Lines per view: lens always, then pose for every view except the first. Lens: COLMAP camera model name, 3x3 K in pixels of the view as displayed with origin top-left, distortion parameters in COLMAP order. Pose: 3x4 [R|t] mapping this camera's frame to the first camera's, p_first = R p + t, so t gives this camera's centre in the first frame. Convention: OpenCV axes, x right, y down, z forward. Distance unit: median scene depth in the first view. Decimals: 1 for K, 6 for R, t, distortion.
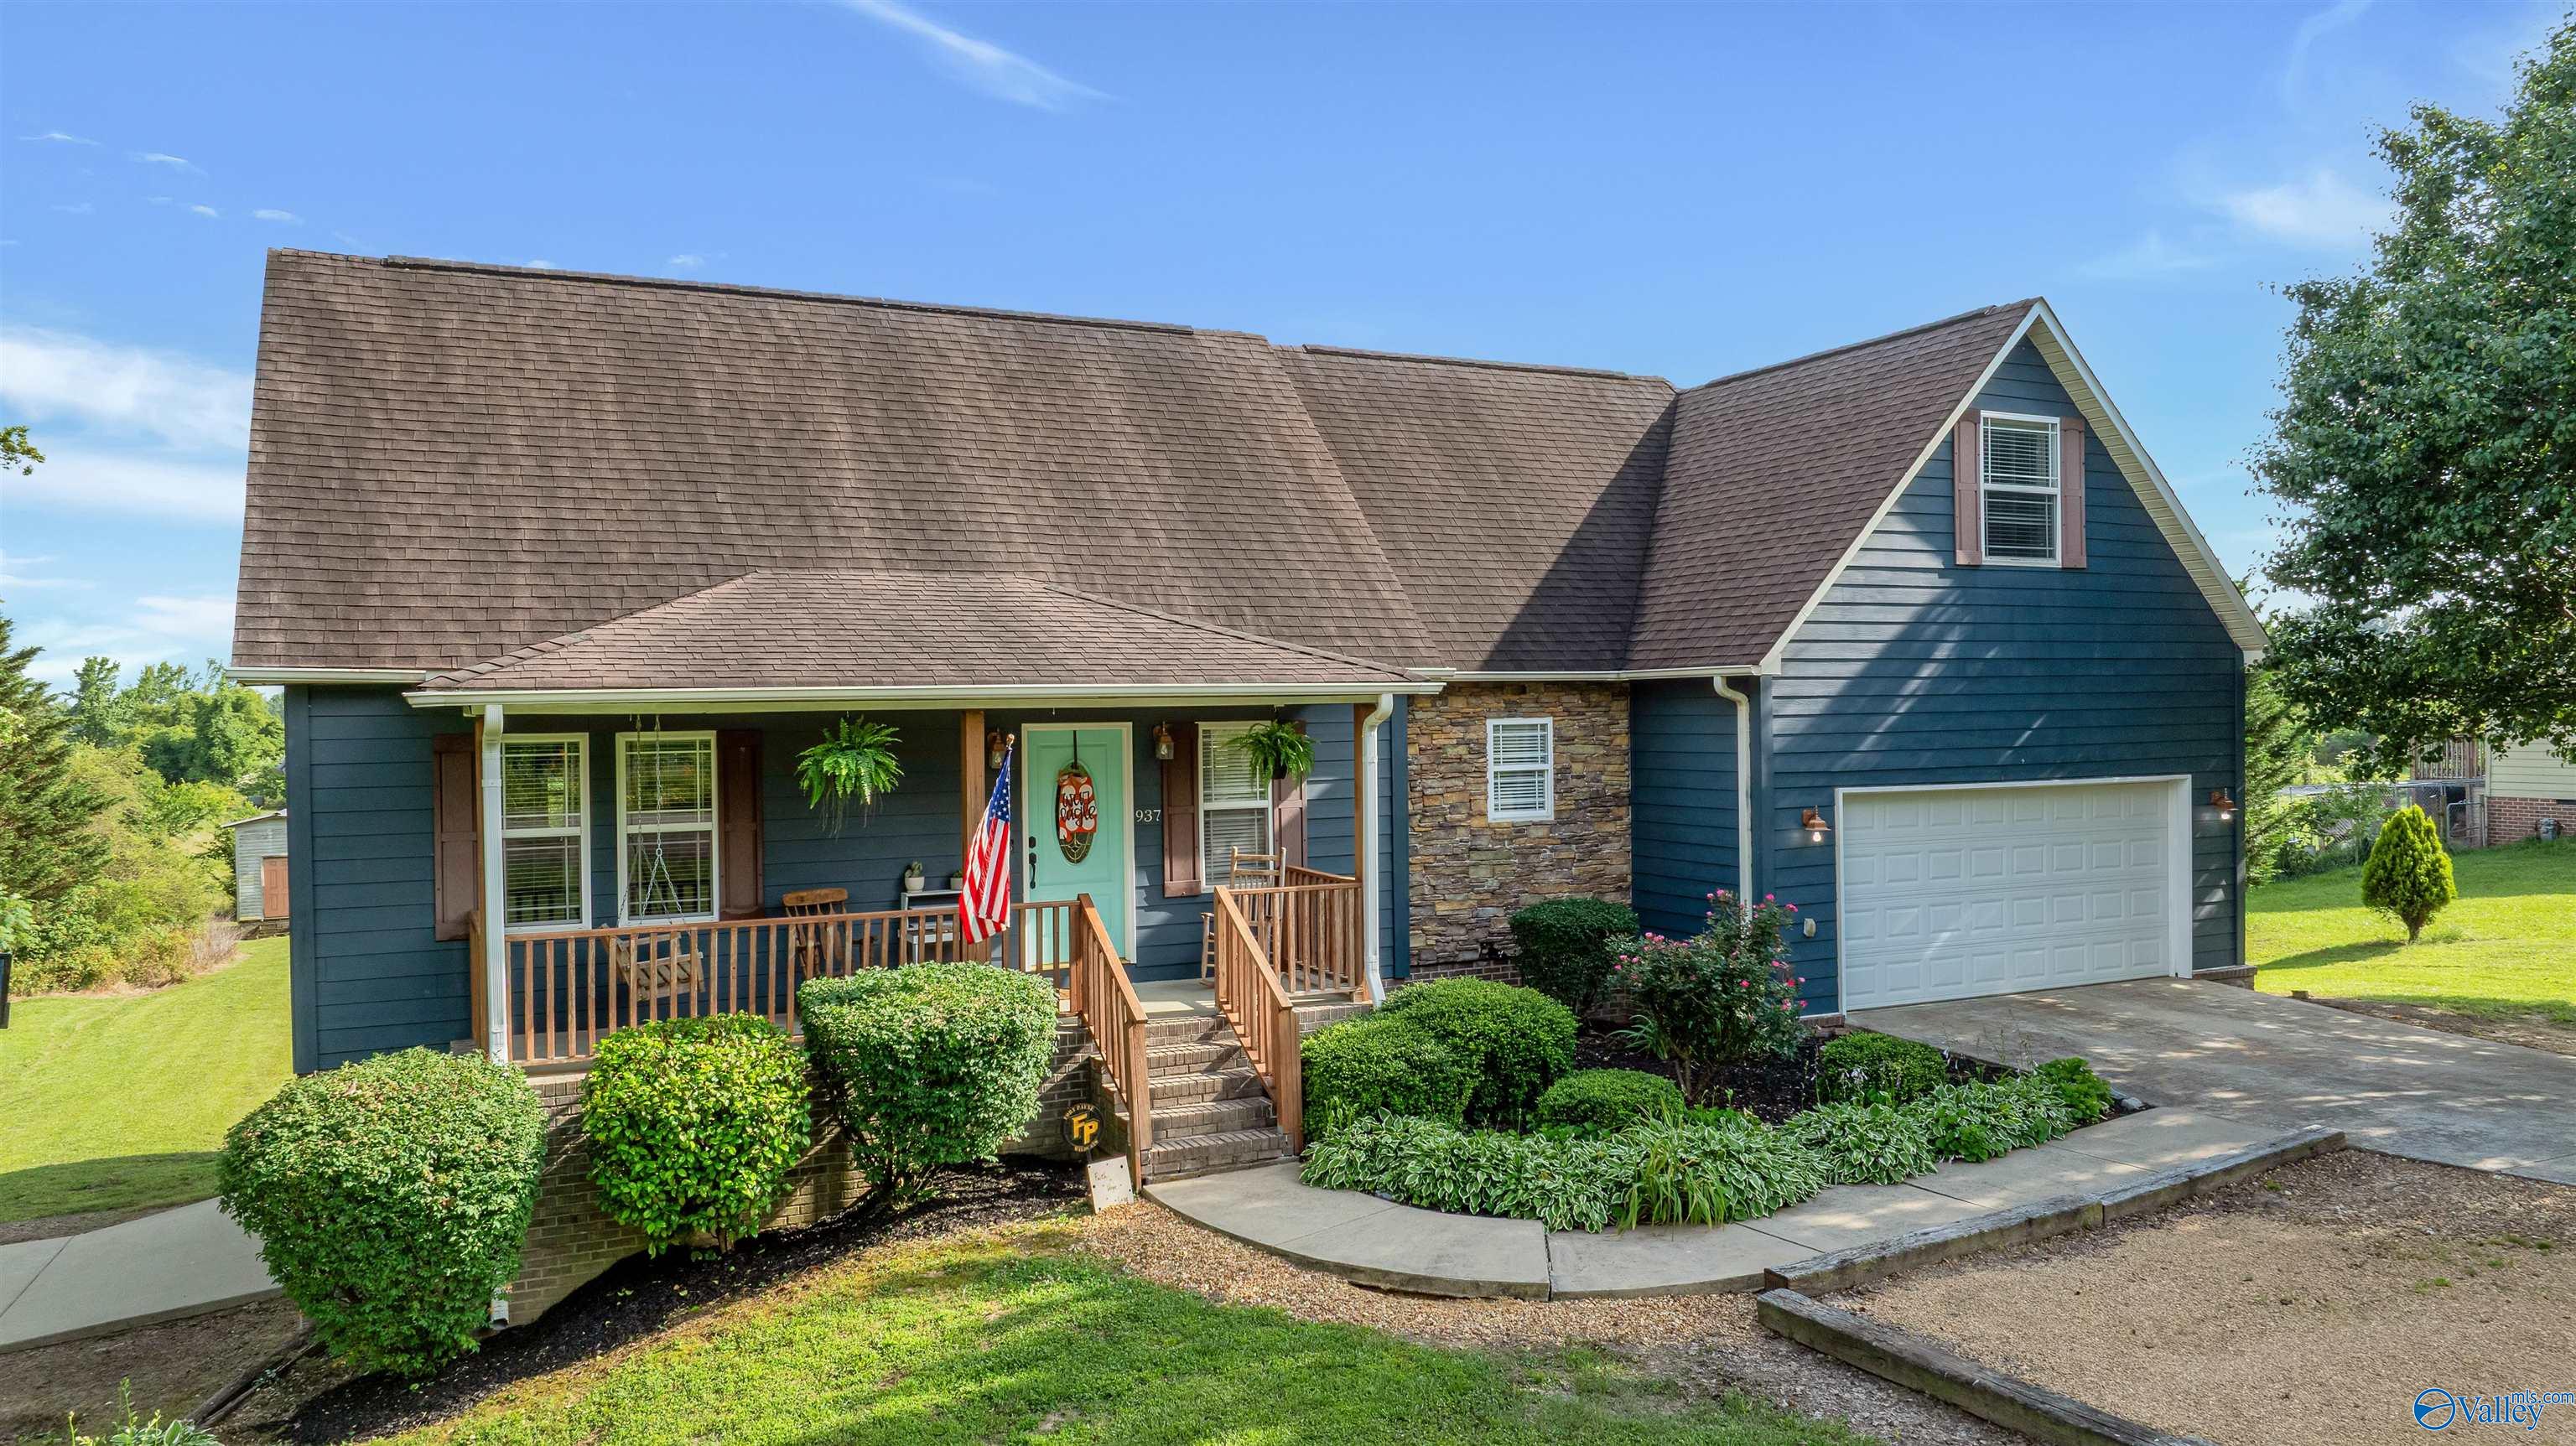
lens RADIAL K [[1815.0, 0, 1290.2], [0, 1815.0, 720.1], [0, 0, 1]] dist [-0.017946, -0.013743]
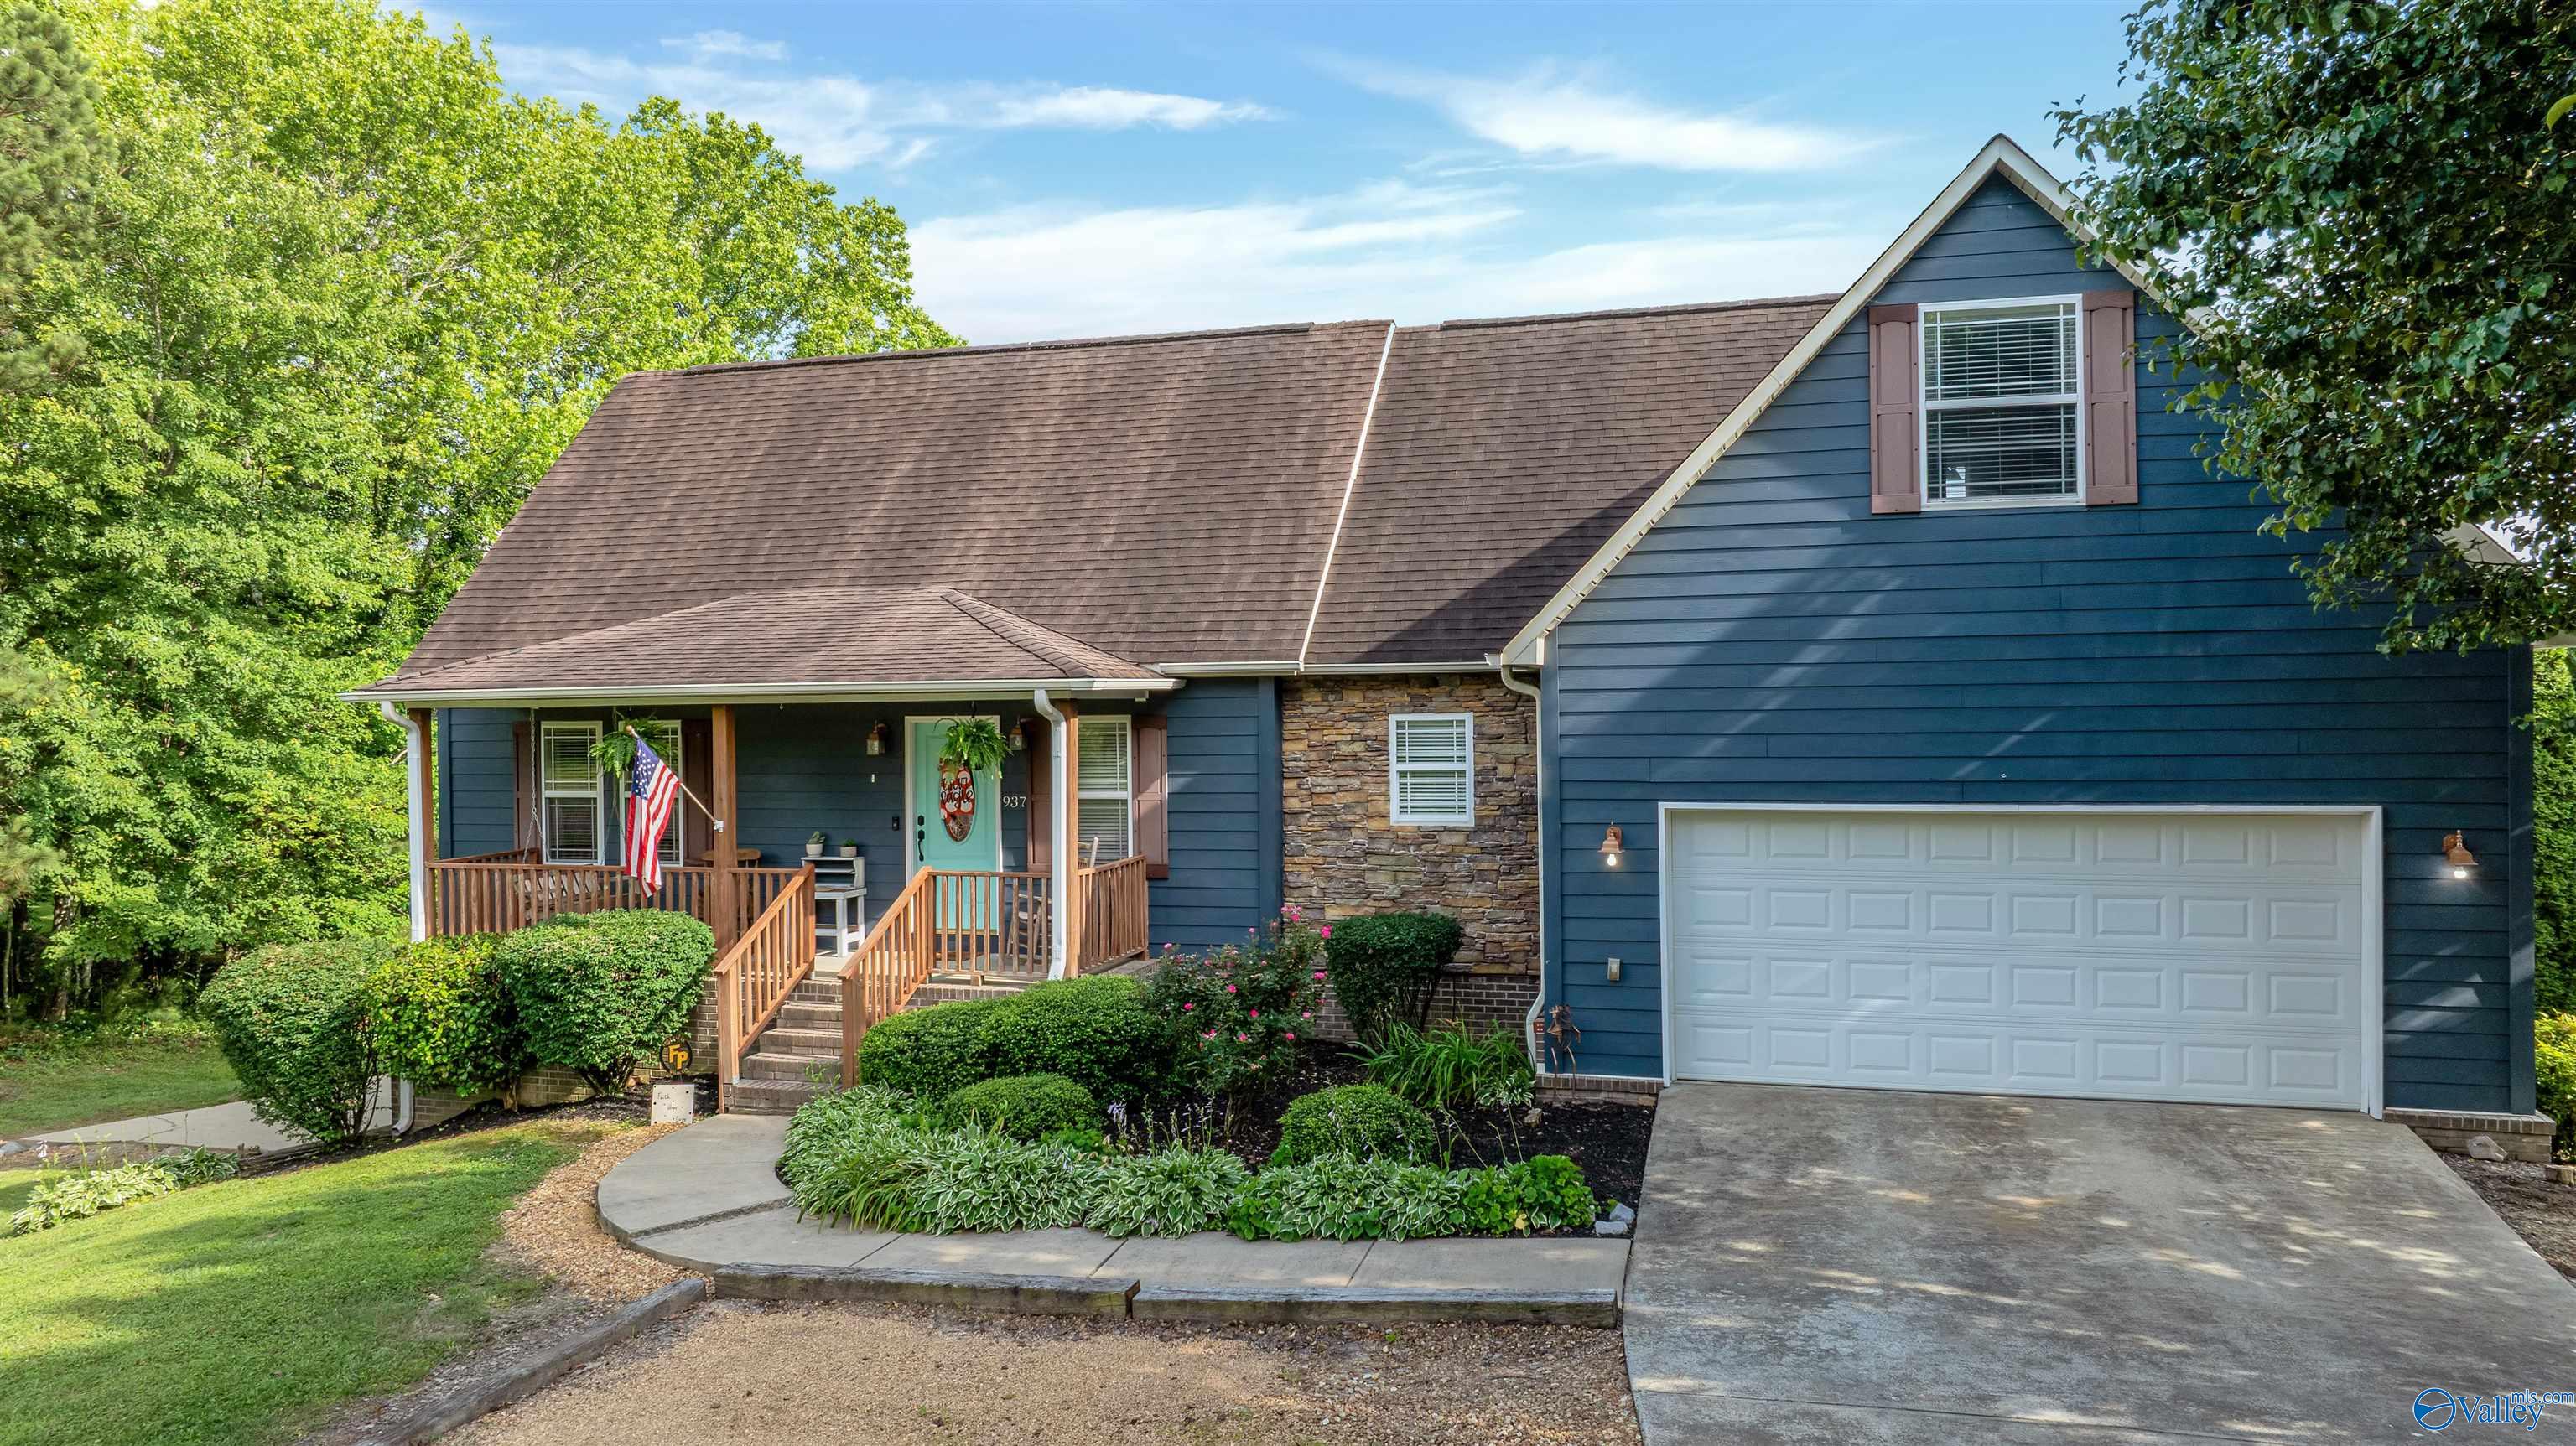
lens RADIAL K [[1815.0, 0, 1290.2], [0, 1815.0, 720.1], [0, 0, 1]] dist [-0.017946, -0.013743]
pose [[0.739175, 0.008459, -0.673460, 0.730909], [-0.003223, 0.999954, 0.009023, -0.006076], [0.673506, -0.004498, 0.739168, 0.289948]]
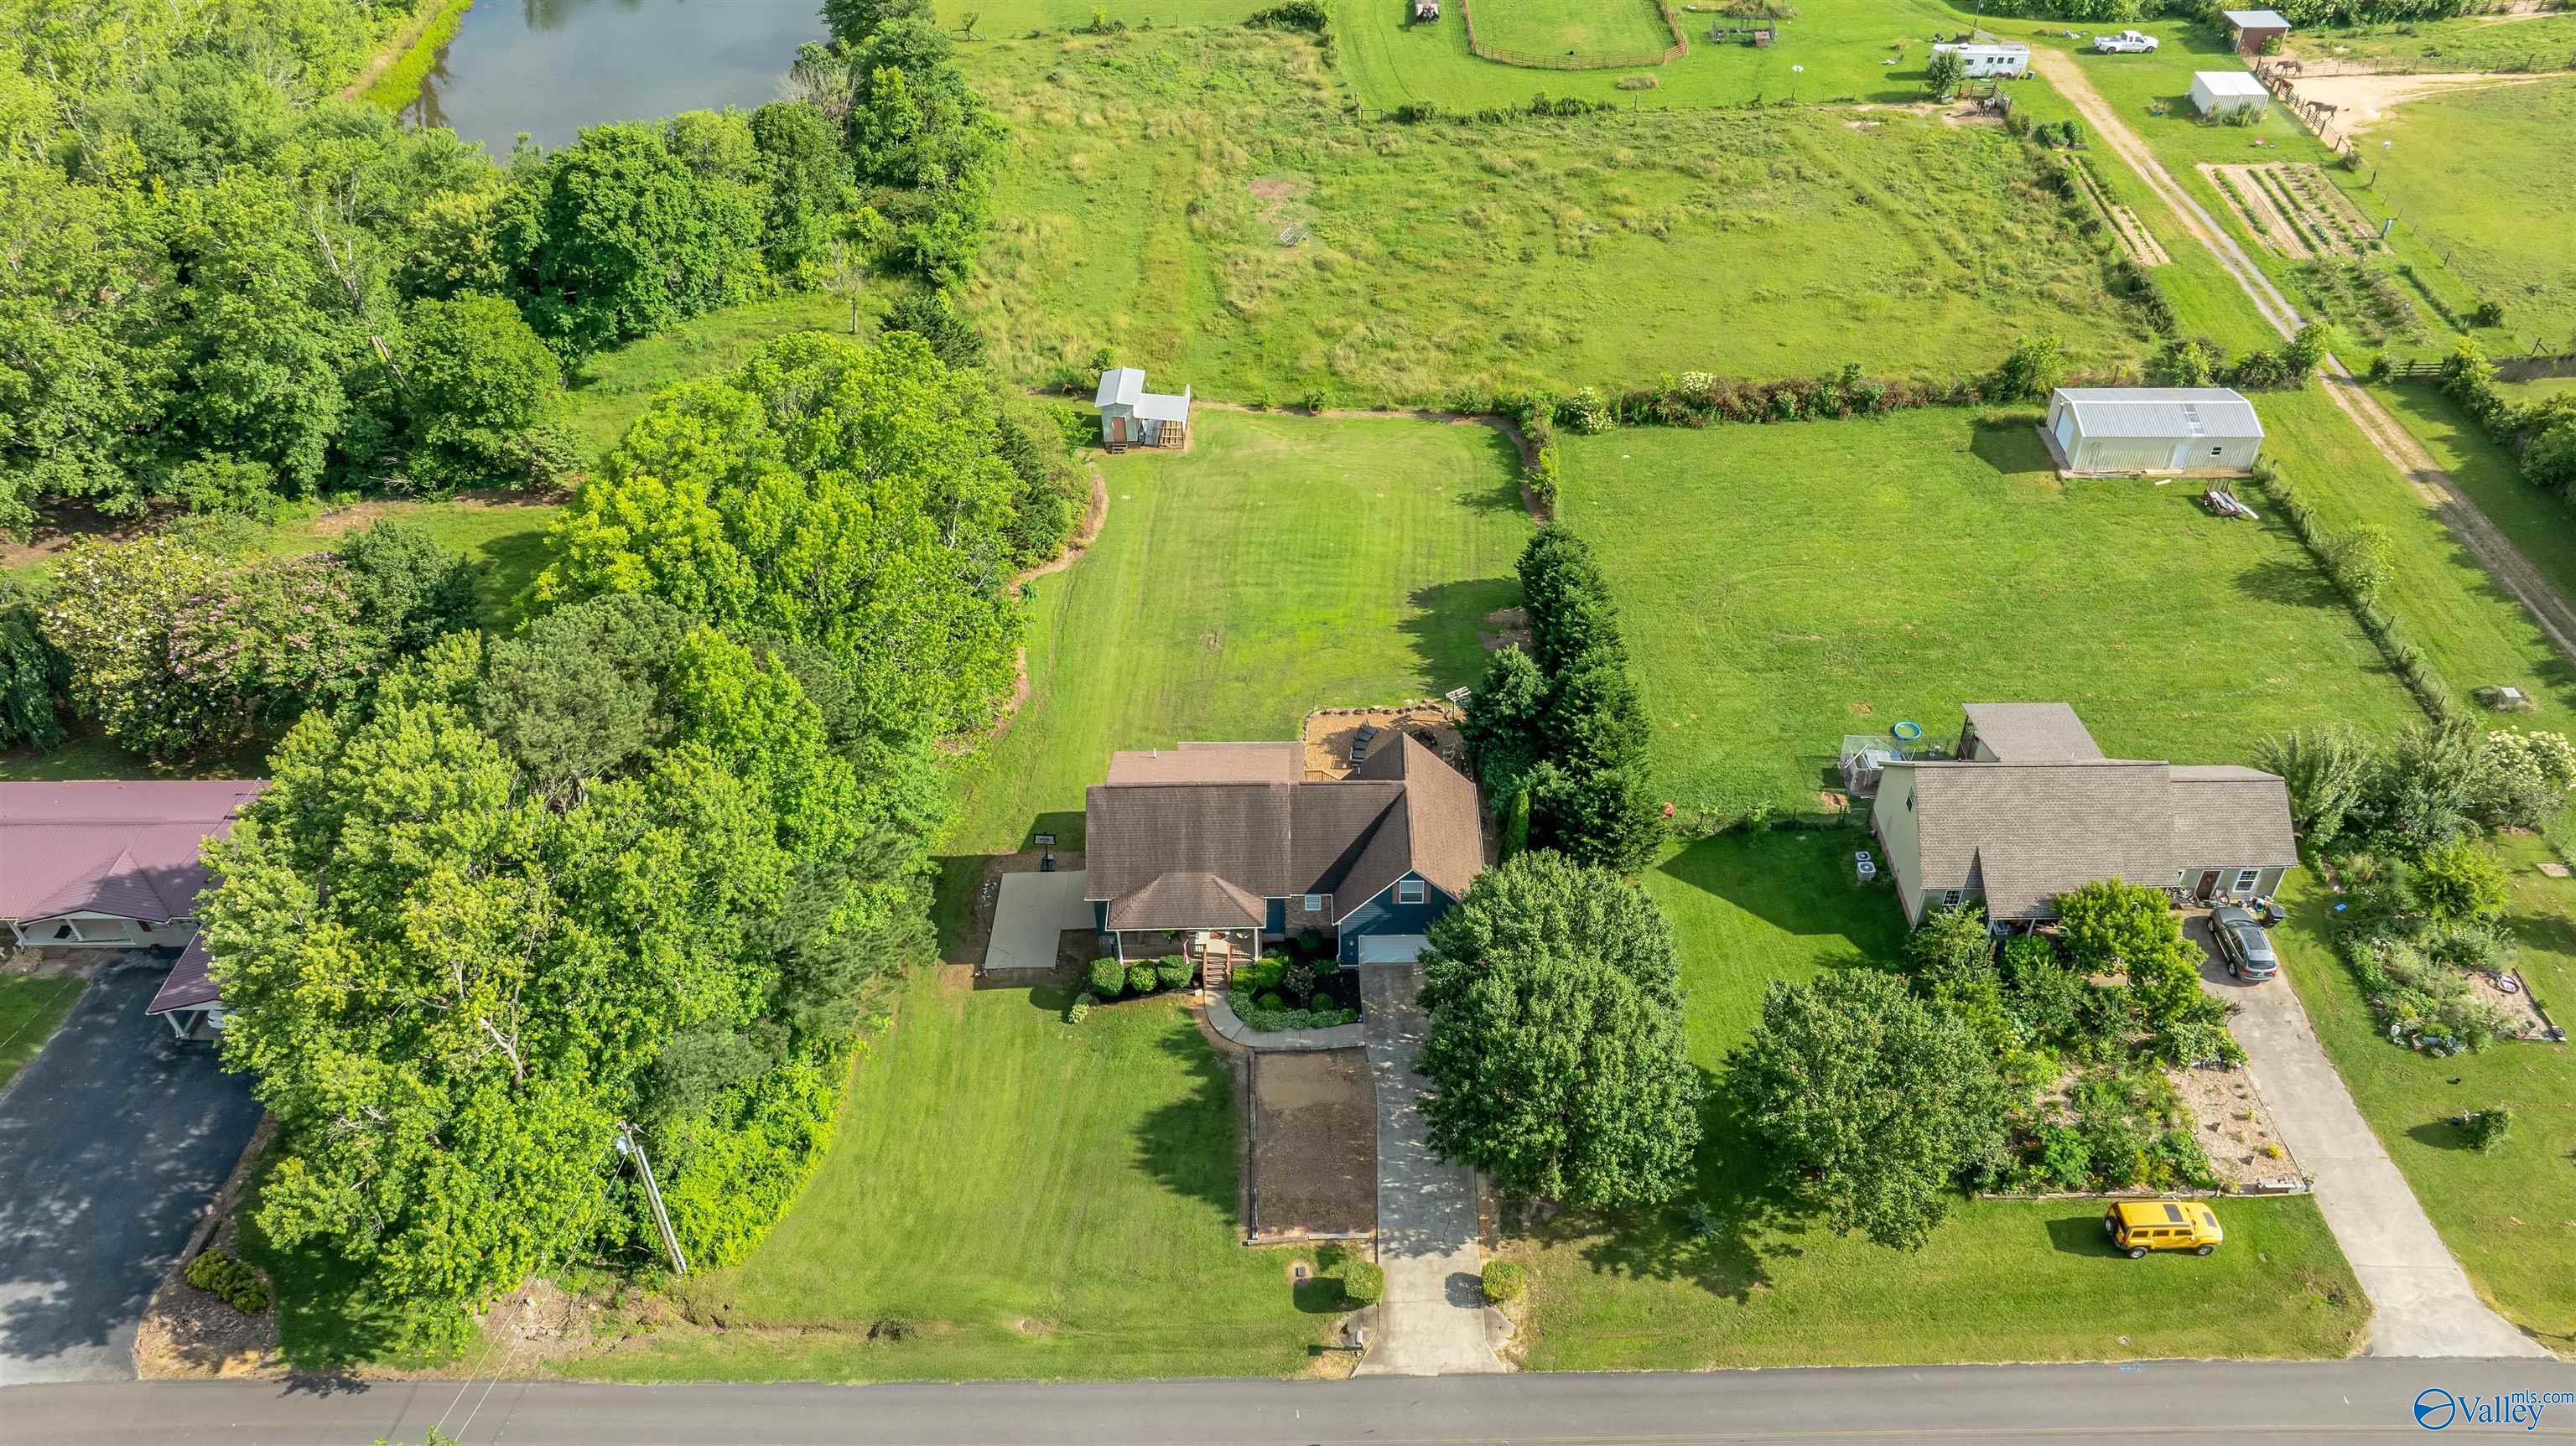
lens RADIAL K [[1816.6, 0, 1292.2], [0, 1816.6, 725.6], [0, 0, 1]] dist [-0.022043, 0.000170]
pose [[0.897146, 0.284476, -0.337938, 1.715557], [0.003129, 0.760914, 0.648845, -3.778583], [0.441723, -0.583166, 0.681761, -2.252417]]
